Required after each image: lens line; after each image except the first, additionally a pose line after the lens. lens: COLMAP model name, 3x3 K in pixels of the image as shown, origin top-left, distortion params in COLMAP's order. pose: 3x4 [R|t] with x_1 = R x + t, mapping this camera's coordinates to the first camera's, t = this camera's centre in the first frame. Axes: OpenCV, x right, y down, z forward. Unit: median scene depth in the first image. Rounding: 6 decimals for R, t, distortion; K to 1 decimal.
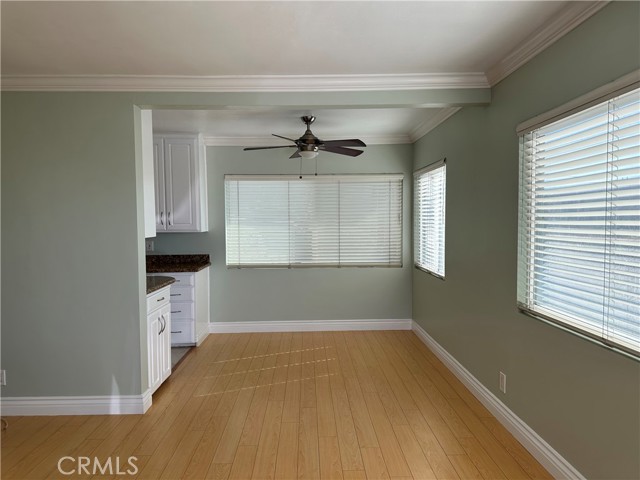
lens RADIAL K [[447.3, 0, 317.1], [0, 447.3, 243.7], [0, 0, 1]] dist [0.128923, -0.182979]
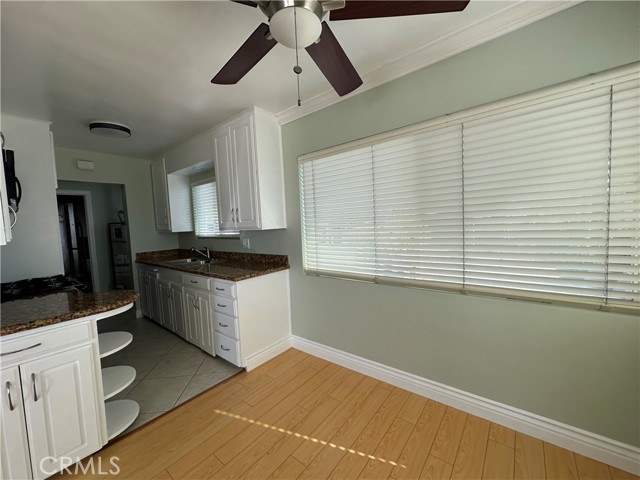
lens RADIAL K [[254.9, 0, 320.0], [0, 254.9, 240.0], [0, 0, 1]] dist [-0.002691, 0.000242]
pose [[0.763976, 0.016364, -0.645037, 0.137950], [0.005920, 0.999459, 0.032367, -0.024530], [0.645218, -0.028547, 0.763465, 0.814222]]
